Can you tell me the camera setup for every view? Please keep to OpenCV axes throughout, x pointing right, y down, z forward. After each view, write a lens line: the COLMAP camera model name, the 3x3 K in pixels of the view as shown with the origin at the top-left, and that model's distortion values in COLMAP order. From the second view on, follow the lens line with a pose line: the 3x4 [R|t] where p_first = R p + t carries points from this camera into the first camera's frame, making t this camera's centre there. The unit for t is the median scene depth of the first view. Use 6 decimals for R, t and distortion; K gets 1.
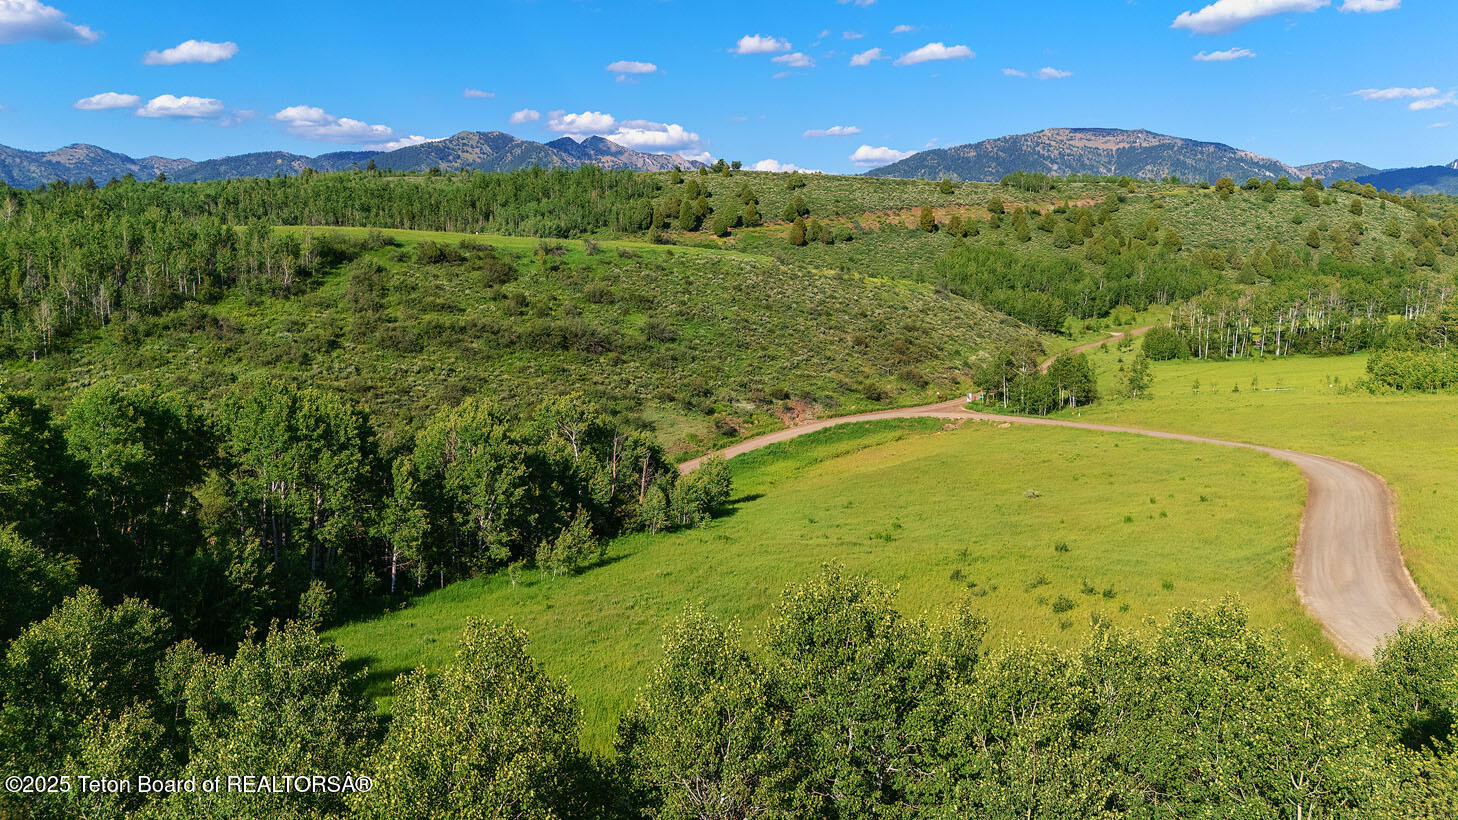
lens RADIAL K [[1059.9, 0, 728.4], [0, 1059.9, 420.6], [0, 0, 1]] dist [0.089272, -0.096026]
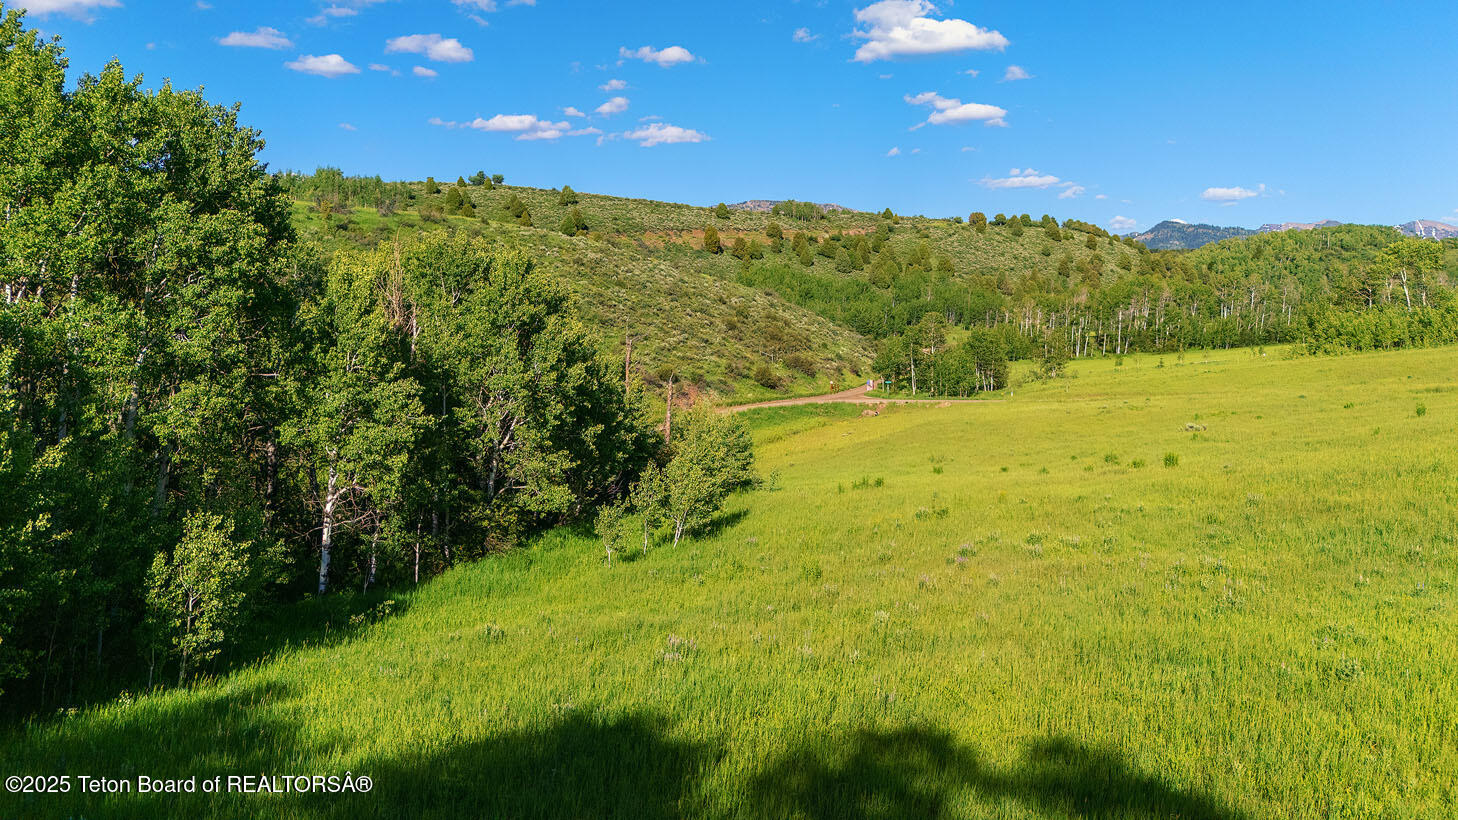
lens RADIAL K [[1059.9, 0, 728.4], [0, 1059.9, 420.6], [0, 0, 1]] dist [0.089272, -0.096026]
pose [[0.965134, -0.026360, 0.260426, -0.077143], [0.041908, 0.997643, -0.054331, 0.035473], [-0.258380, 0.063350, 0.963964, 0.158444]]
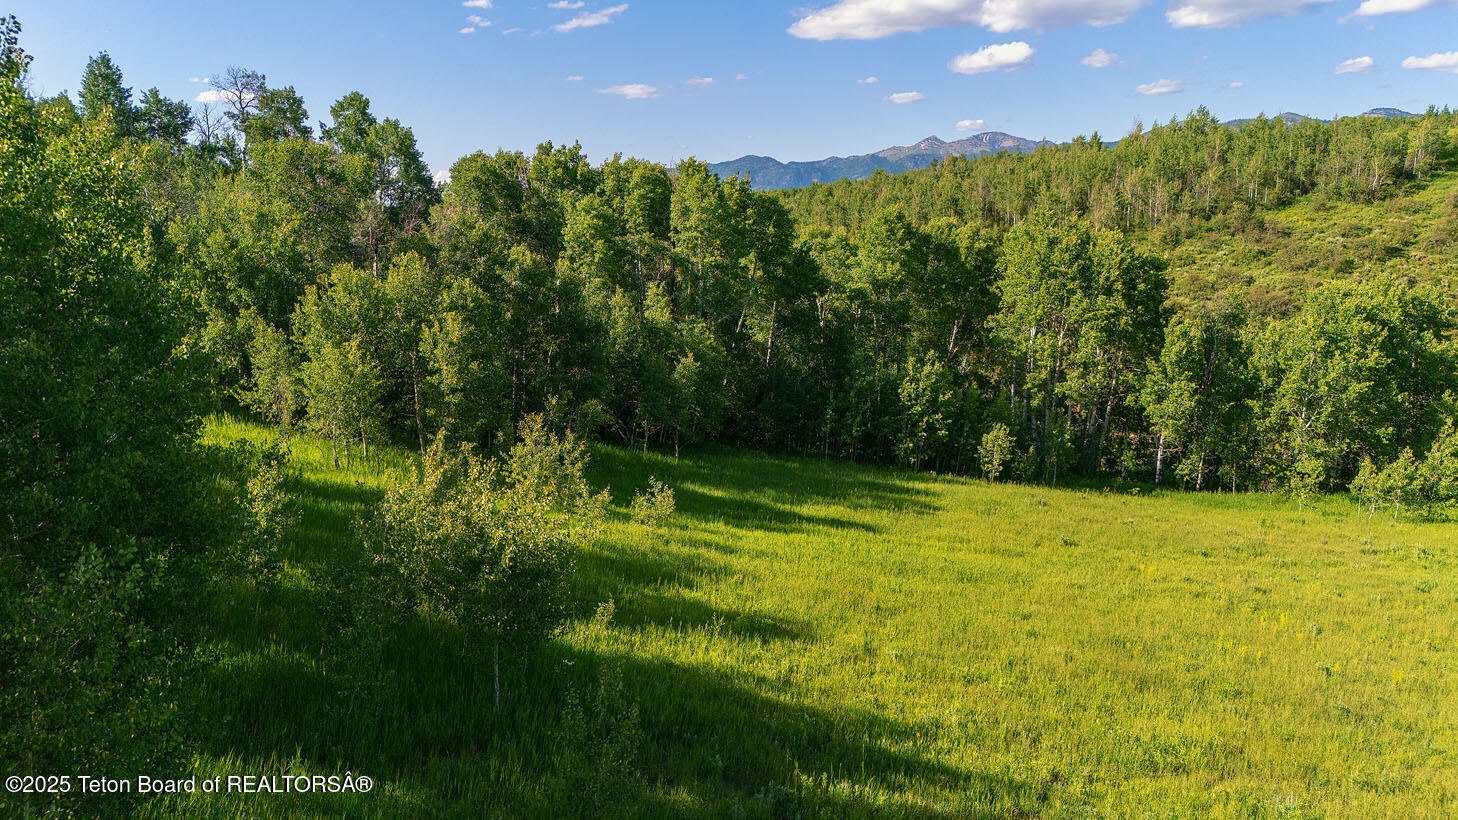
lens RADIAL K [[1059.9, 0, 728.4], [0, 1059.9, 420.6], [0, 0, 1]] dist [0.089272, -0.096026]
pose [[0.498775, 0.154208, -0.852903, 0.061059], [-0.126397, 0.986466, 0.104441, 0.020083], [0.857466, 0.055712, 0.511516, 0.087630]]
